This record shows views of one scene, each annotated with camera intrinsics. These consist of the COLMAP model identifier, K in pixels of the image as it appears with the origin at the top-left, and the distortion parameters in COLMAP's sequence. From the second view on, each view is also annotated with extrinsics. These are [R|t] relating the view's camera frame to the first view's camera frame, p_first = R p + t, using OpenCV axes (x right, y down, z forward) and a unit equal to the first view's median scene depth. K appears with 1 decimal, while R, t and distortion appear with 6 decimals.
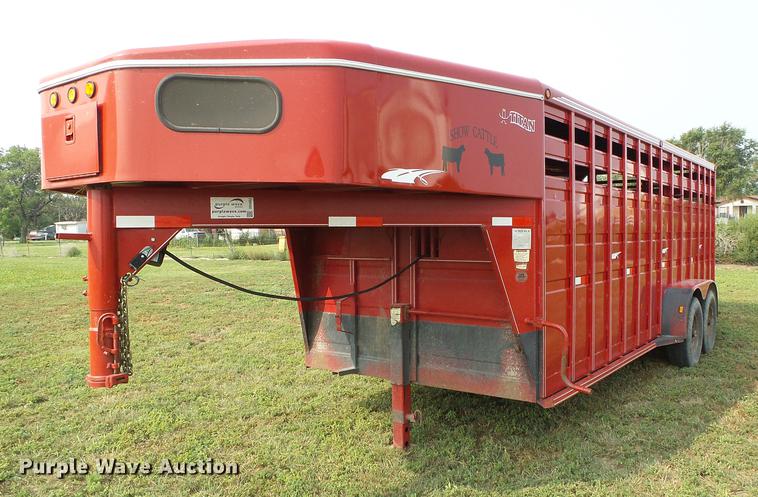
lens RADIAL K [[654.2, 0, 379.0], [0, 654.2, 248.5], [0, 0, 1]] dist [-0.051221, -0.011392]
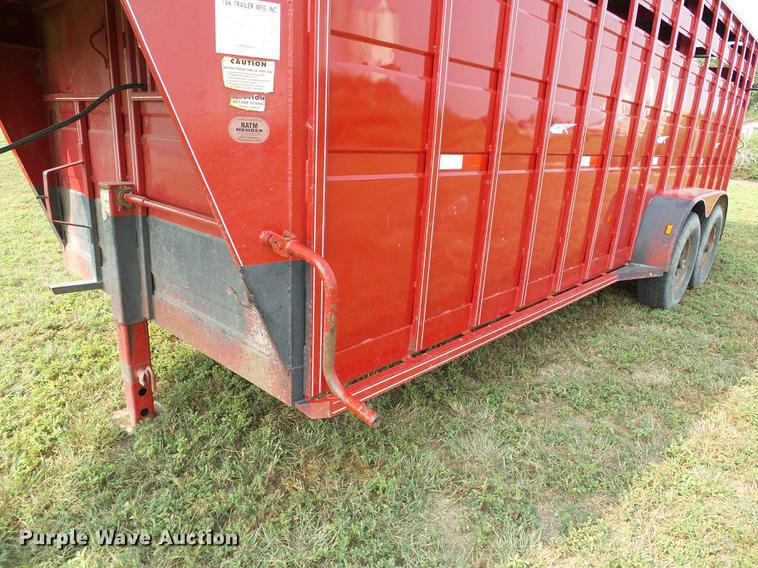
lens RADIAL K [[509.9, 0, 379.0], [0, 509.9, 284.0], [0, 0, 1]] dist [-0.019099, -0.003445]
pose [[0.991736, 0.094182, -0.087122, 0.216759], [-0.068272, 0.962335, 0.263155, 0.030147], [0.108626, -0.255033, 0.960812, 0.438952]]
